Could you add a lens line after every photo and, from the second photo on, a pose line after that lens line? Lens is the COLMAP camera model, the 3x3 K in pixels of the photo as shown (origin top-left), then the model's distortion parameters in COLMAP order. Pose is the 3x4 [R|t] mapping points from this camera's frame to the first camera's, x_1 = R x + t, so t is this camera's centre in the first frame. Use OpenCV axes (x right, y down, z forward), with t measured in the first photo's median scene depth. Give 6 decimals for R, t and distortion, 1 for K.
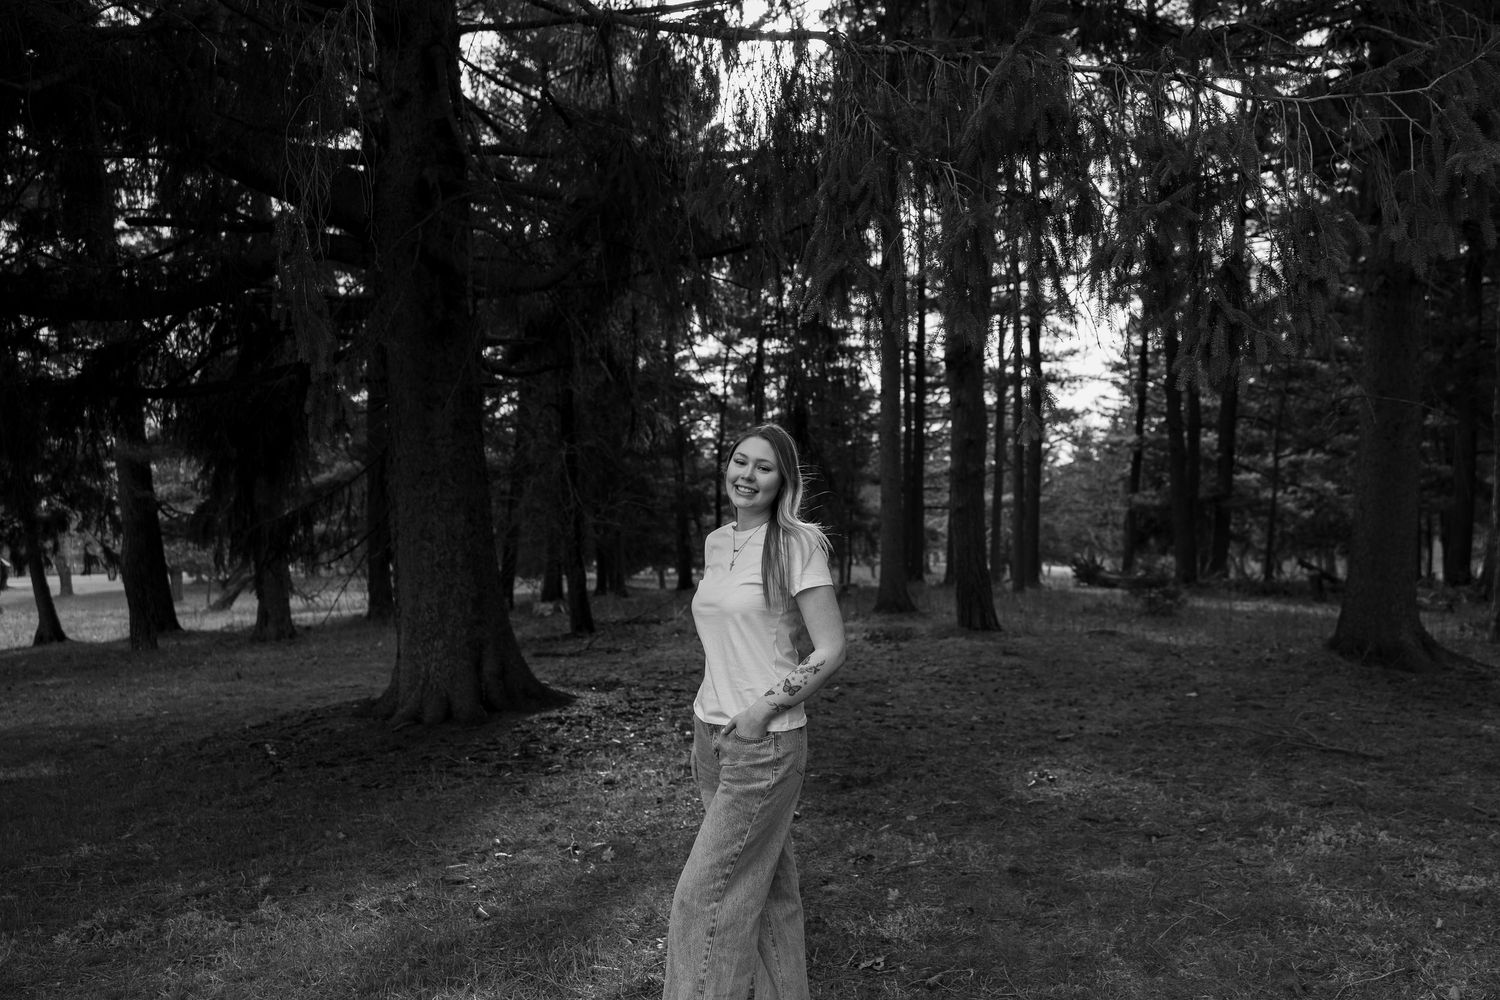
lens RADIAL K [[1118.8, 0, 770.0], [0, 1118.8, 502.7], [0, 0, 1]] dist [0.000300, -0.000526]
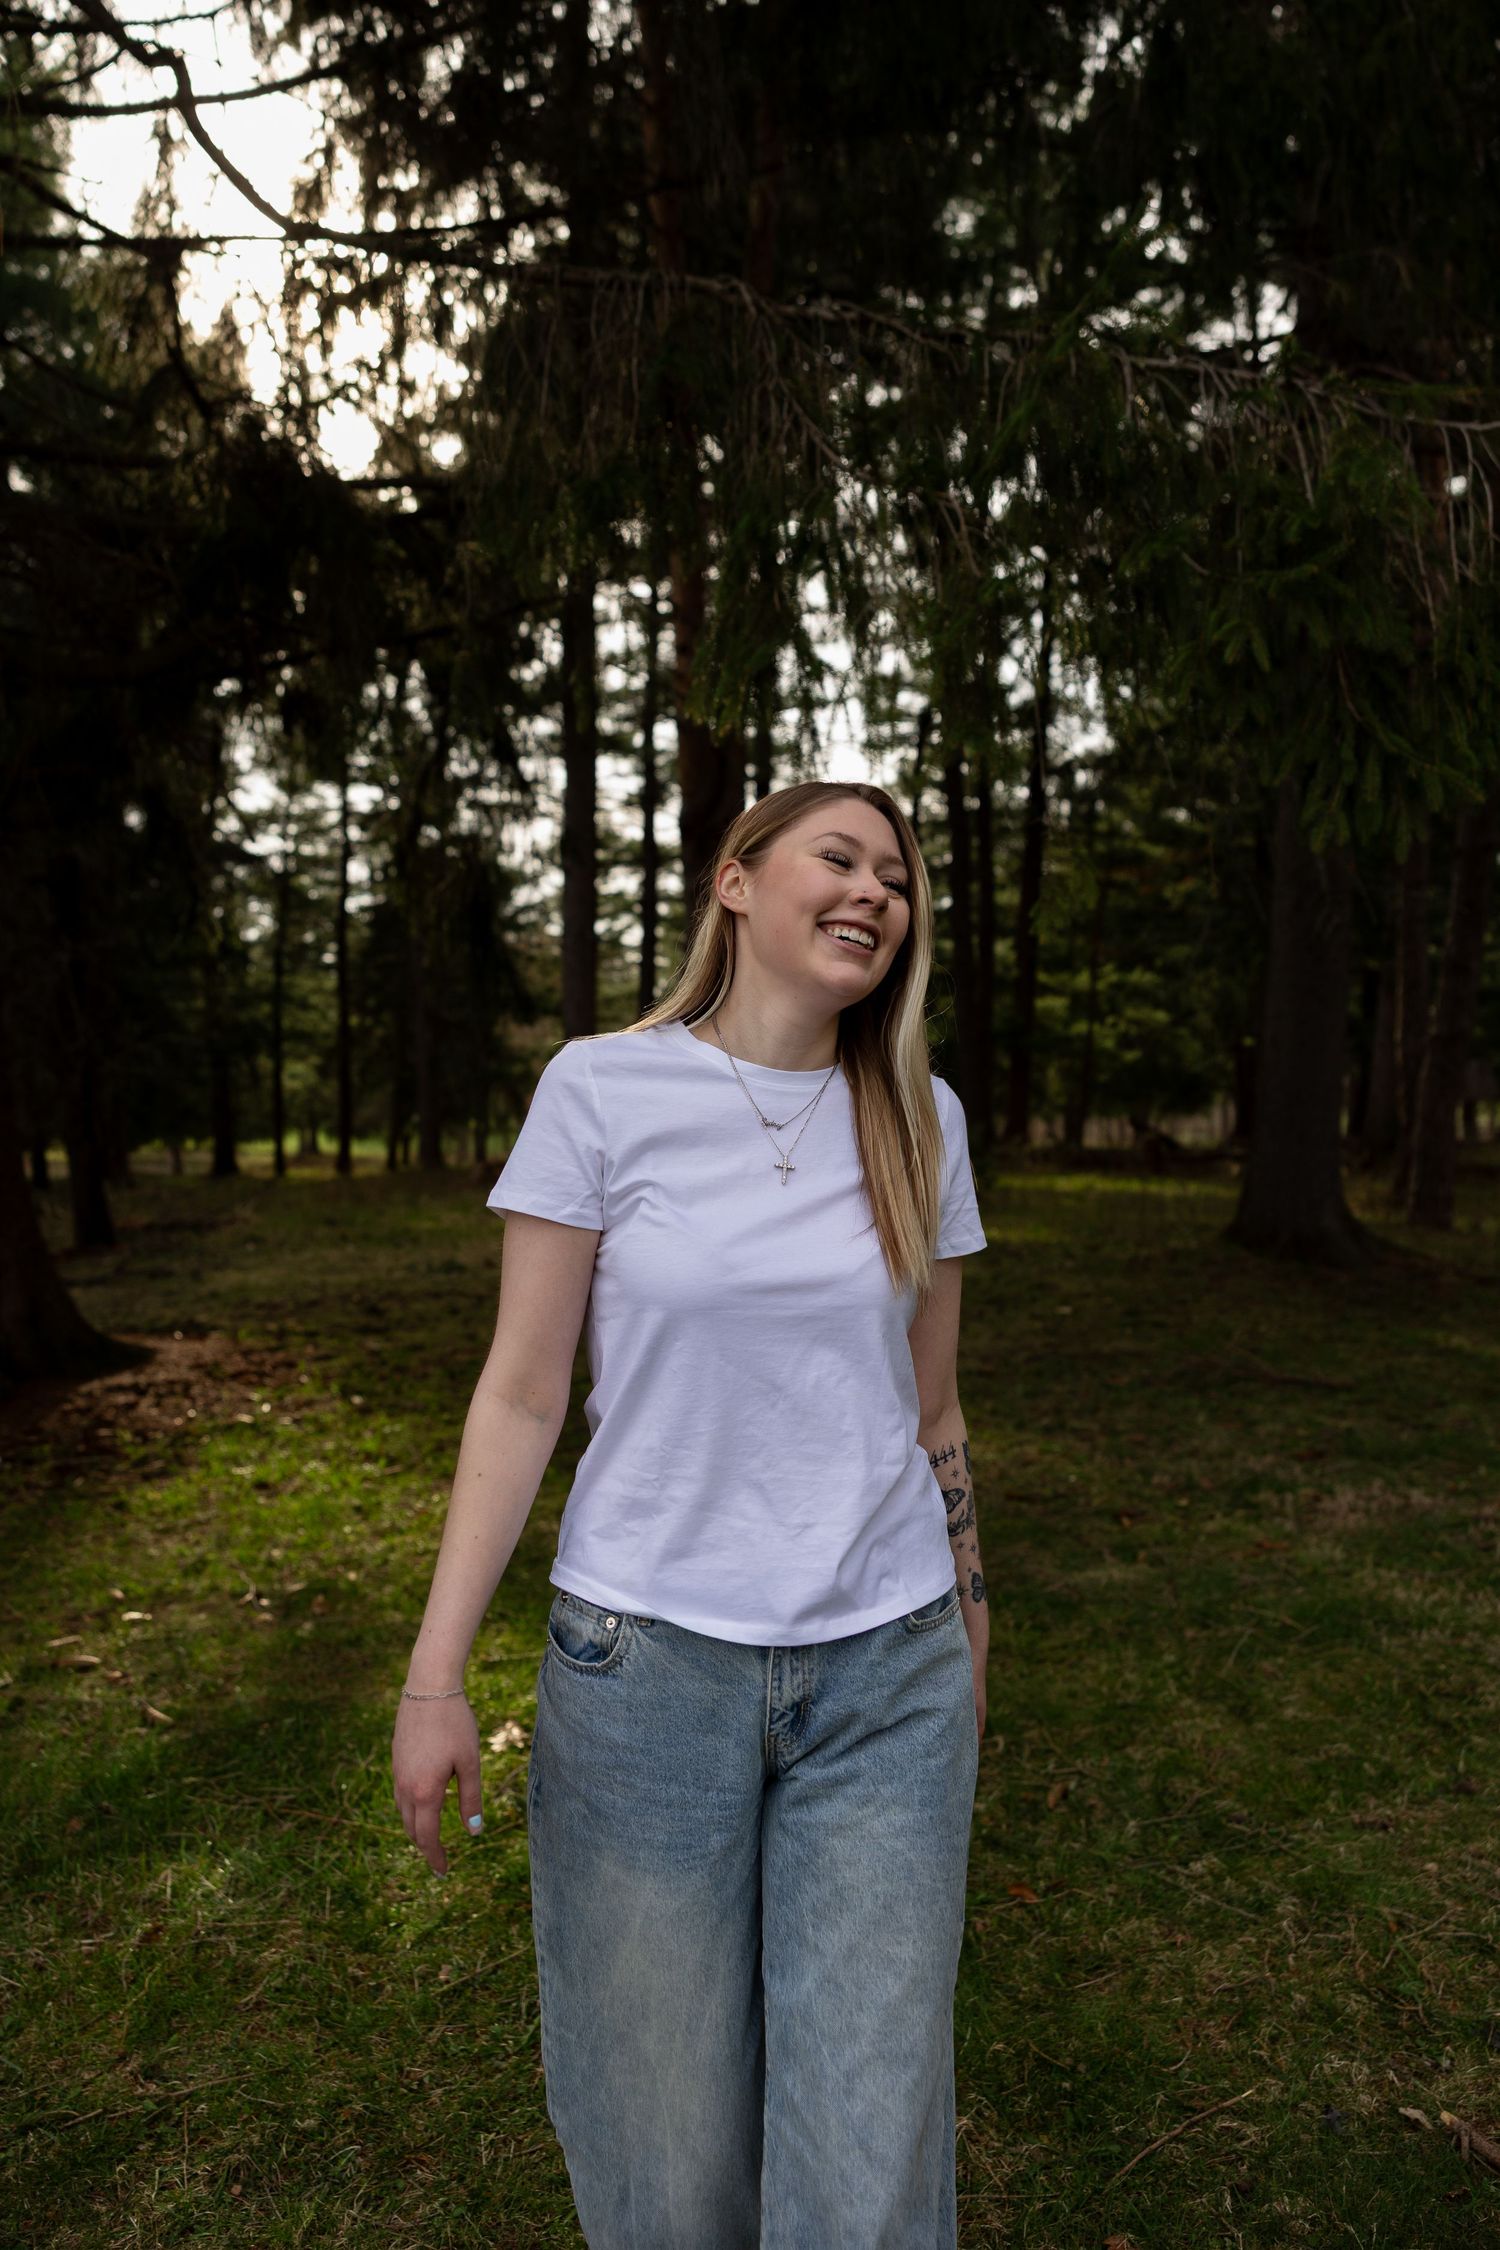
lens RADIAL K [[1674.8, 0, 720.2], [0, 1674.8, 1081.4], [0, 0, 1]] dist [-0.001639, 0.002978]
pose [[0.974163, -0.005134, 0.225786, -0.074387], [-0.000393, 0.999702, 0.024426, 0.002837], [-0.225844, -0.023883, 0.973871, 0.033026]]
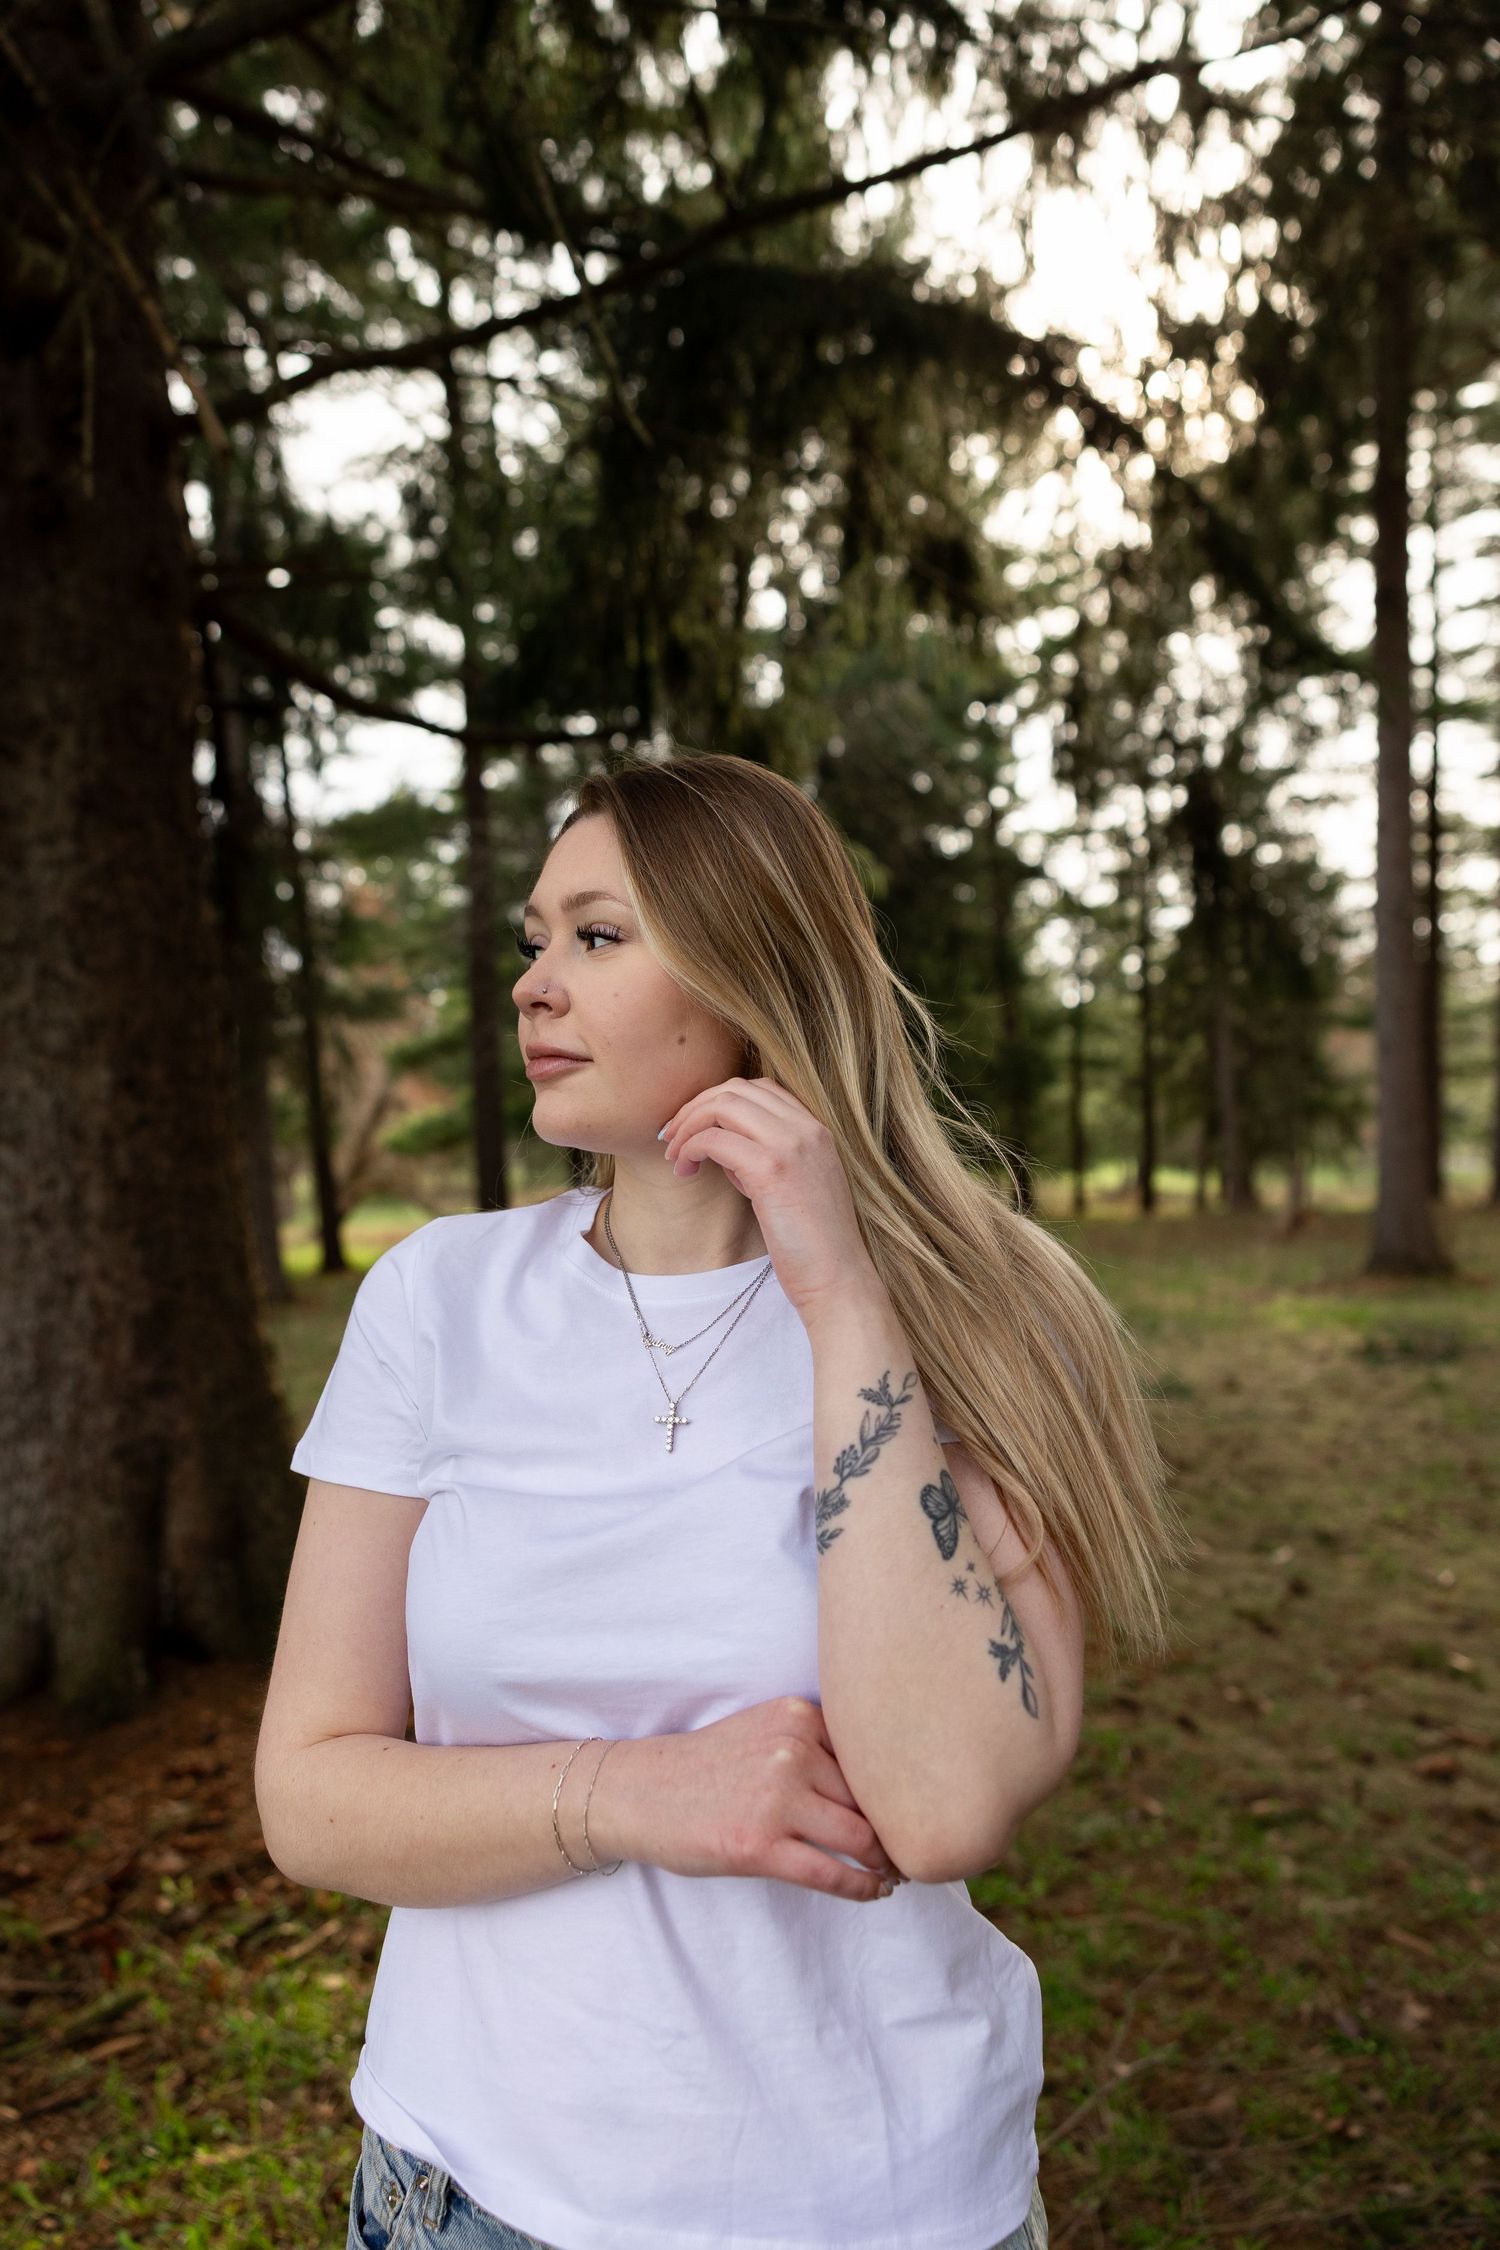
lens RADIAL K [[1620.8, 0, 750.0], [0, 1620.8, 1125.0], [0, 0, 1]] dist [-0.010636, -0.001803]
pose [[0.966756, -0.009525, -0.255522, 0.032598], [0.017324, 0.999450, 0.028289, 0.016077], [0.255112, -0.031775, 0.966389, 0.531854]]
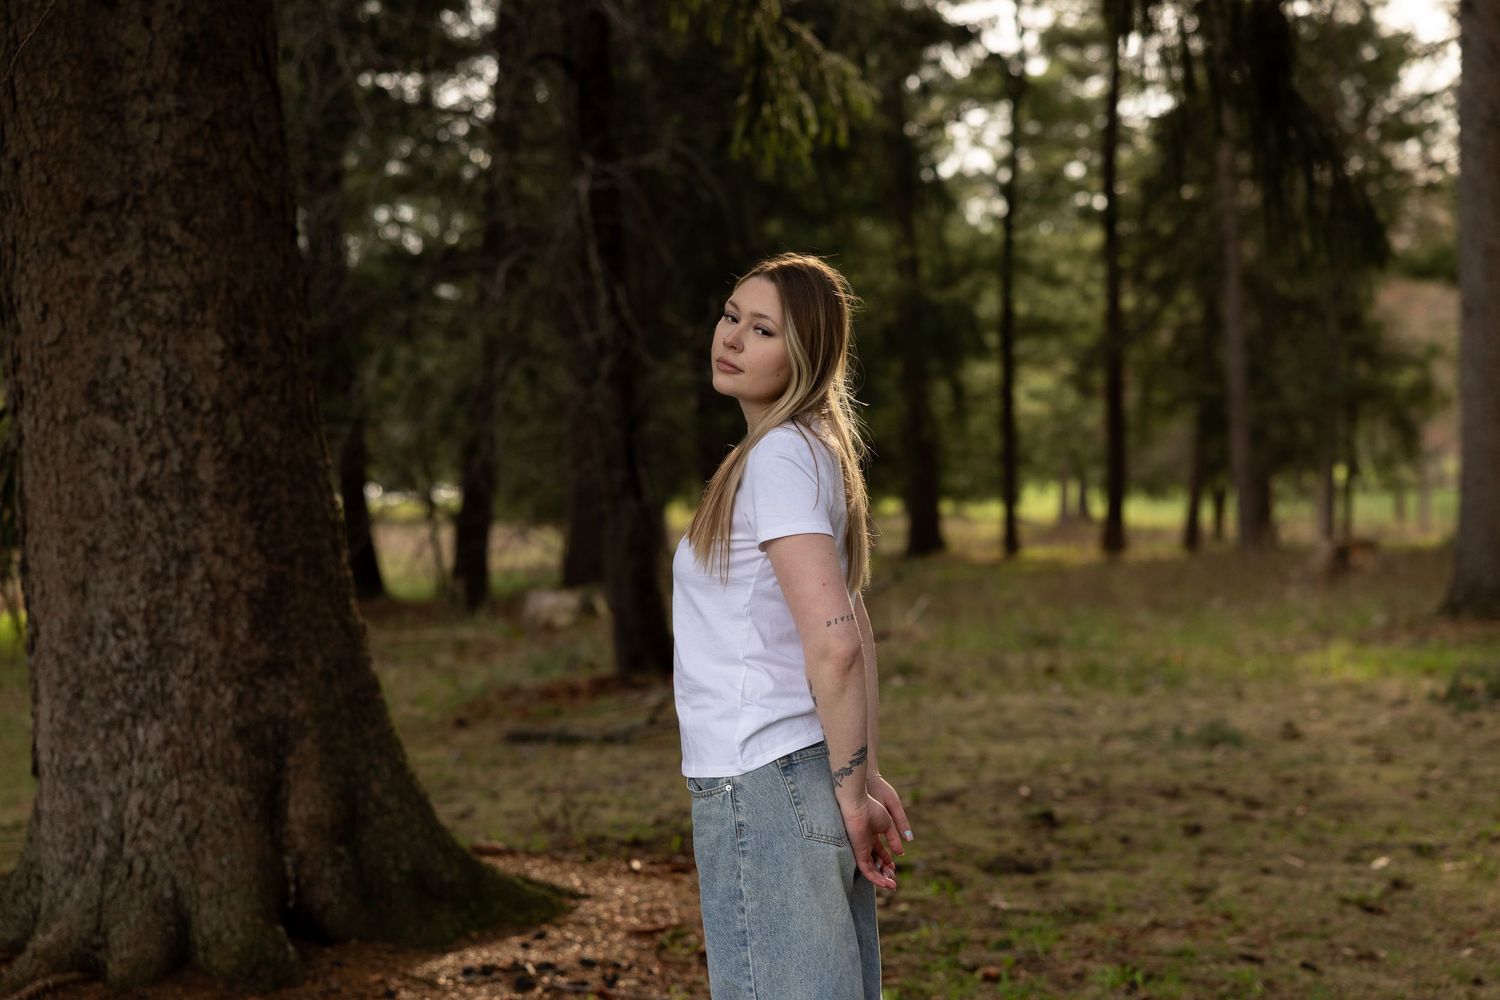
lens RADIAL K [[2696.9, 0, 782.3], [0, 2696.9, 521.9], [0, 0, 1]] dist [0.008773, -0.055617]
pose [[0.991699, -0.003925, -0.128521, -0.013217], [0.012420, 0.997784, 0.065362, 0.014679], [0.127979, -0.066416, 0.989551, 0.231199]]
